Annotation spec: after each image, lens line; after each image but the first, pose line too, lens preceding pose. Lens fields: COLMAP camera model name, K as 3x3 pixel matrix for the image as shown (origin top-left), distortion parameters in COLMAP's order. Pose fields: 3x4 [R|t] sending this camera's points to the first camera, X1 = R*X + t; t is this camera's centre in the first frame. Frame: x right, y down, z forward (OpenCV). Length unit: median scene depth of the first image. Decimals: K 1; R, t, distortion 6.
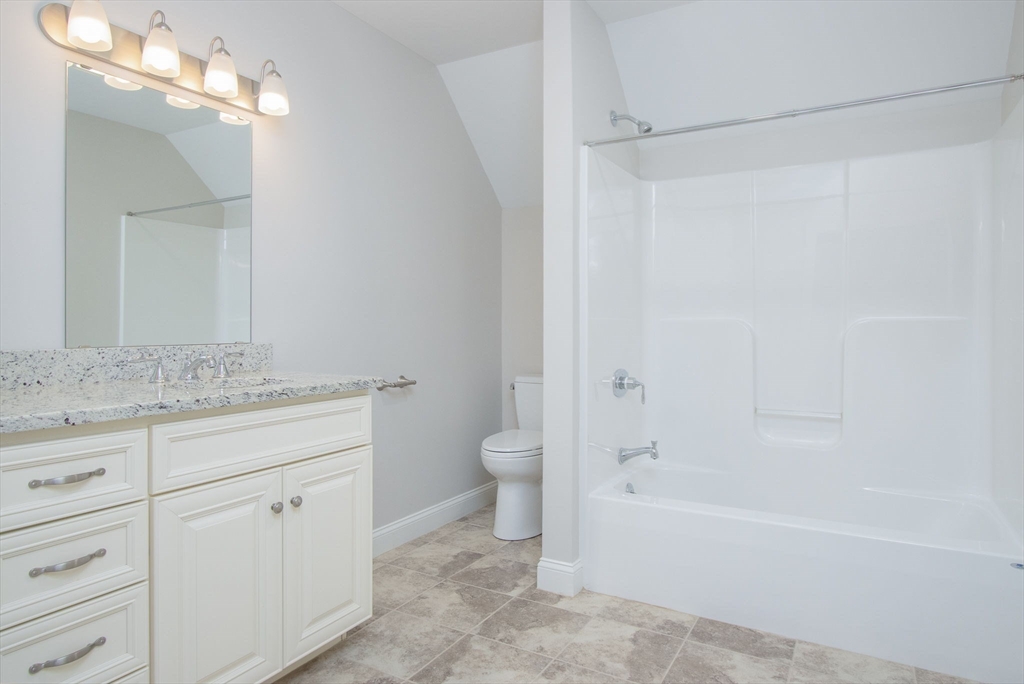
lens RADIAL K [[609.5, 0, 508.6], [0, 609.5, 327.6], [0, 0, 1]] dist [-0.030484, 0.023616]
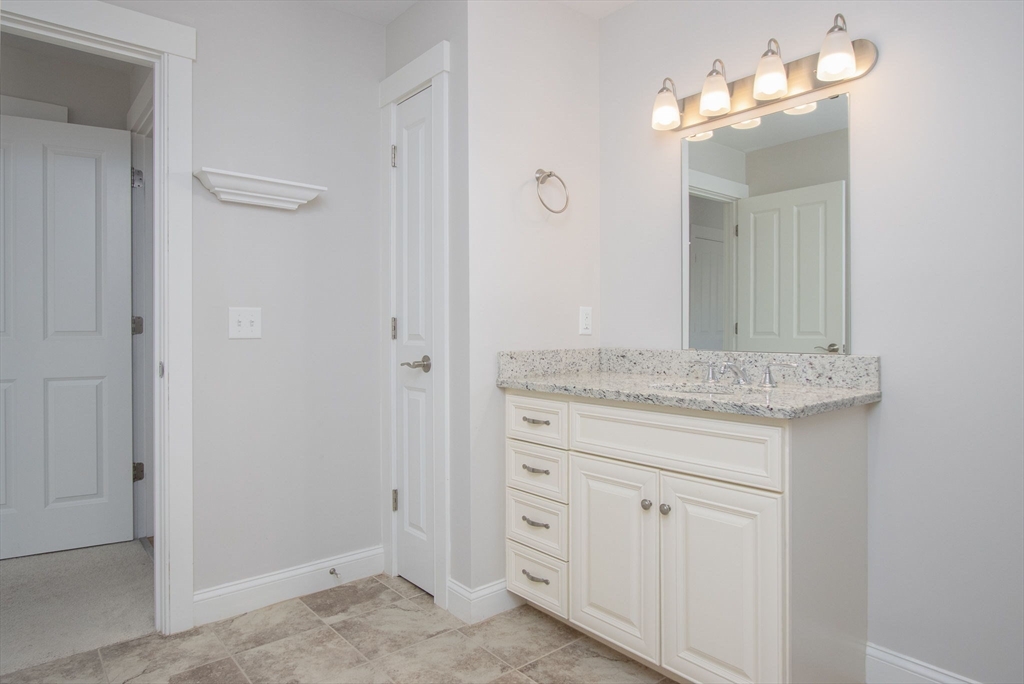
lens RADIAL K [[554.3, 0, 488.7], [0, 554.3, 334.7], [0, 0, 1]] dist [-0.019111, 0.000042]
pose [[-0.316334, 0.006857, -0.948623, 0.611528], [-0.004667, 0.999951, 0.008784, -0.009021], [0.948636, 0.007205, -0.316287, 1.016125]]
